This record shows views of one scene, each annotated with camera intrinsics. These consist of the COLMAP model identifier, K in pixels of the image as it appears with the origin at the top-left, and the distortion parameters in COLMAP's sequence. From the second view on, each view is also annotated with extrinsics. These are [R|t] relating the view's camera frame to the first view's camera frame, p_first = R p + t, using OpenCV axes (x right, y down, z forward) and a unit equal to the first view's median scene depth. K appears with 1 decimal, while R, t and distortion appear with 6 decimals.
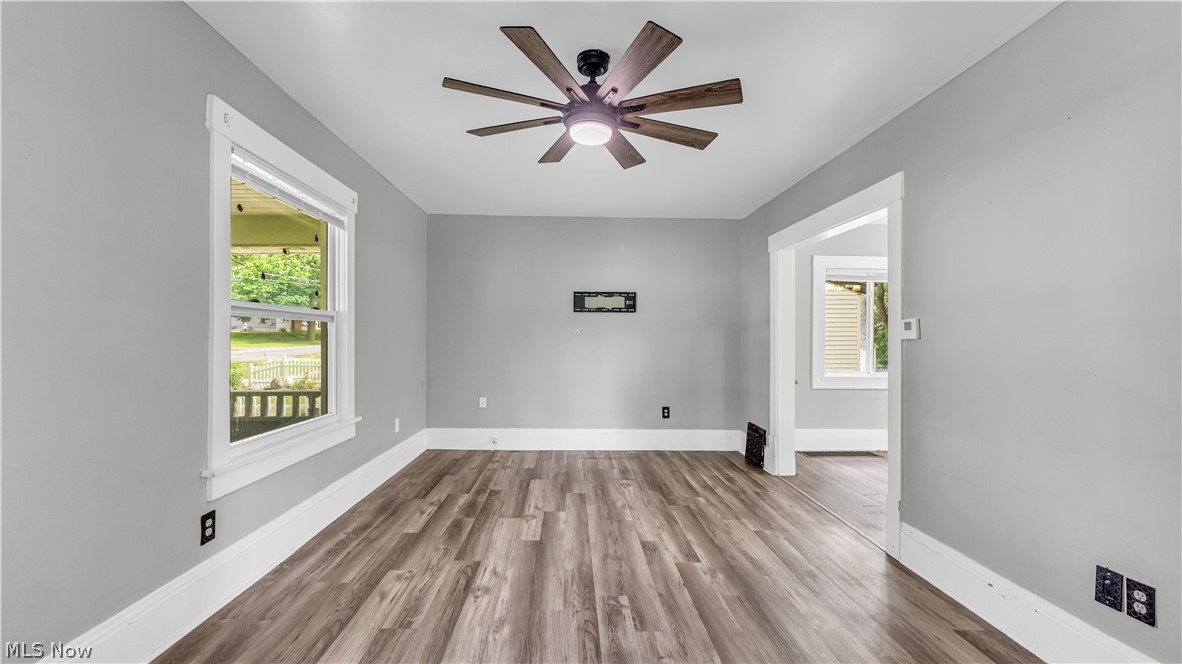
lens RADIAL K [[481.6, 0, 583.2], [0, 481.6, 340.6], [0, 0, 1]] dist [0.000791, 0.000005]
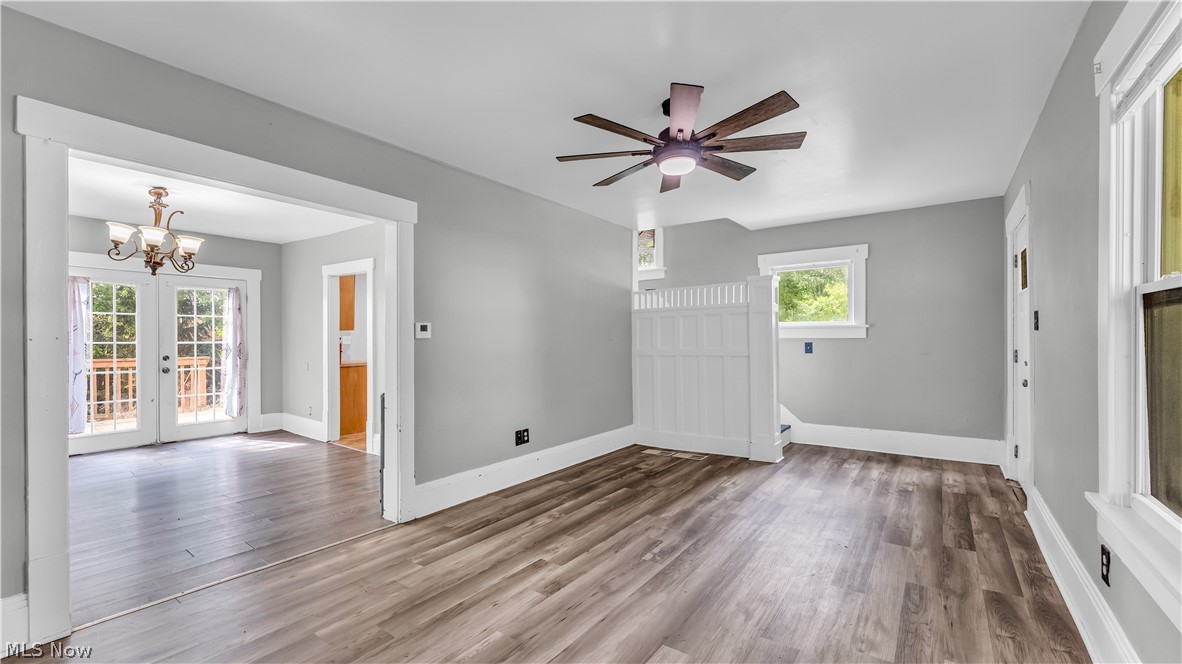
lens RADIAL K [[481.6, 0, 583.2], [0, 481.6, 340.6], [0, 0, 1]] dist [0.000791, 0.000005]
pose [[-0.786795, -0.007177, 0.617172, -0.468895], [-0.001973, 0.999957, 0.009112, -0.010031], [-0.617211, 0.005951, -0.786775, 1.818492]]
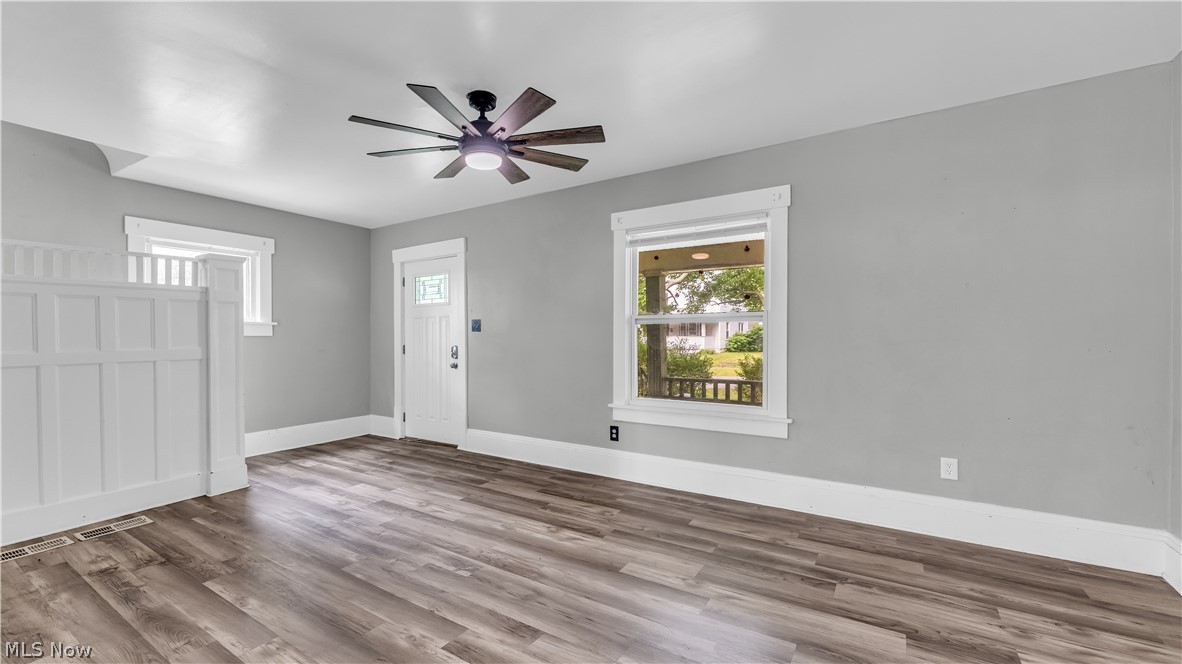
lens RADIAL K [[481.6, 0, 583.2], [0, 481.6, 340.6], [0, 0, 1]] dist [0.000791, 0.000005]
pose [[-0.570120, -0.003320, -0.821555, 0.739236], [-0.004935, 0.999988, -0.000616, 0.009438], [0.821547, 0.003704, -0.570129, 1.640953]]
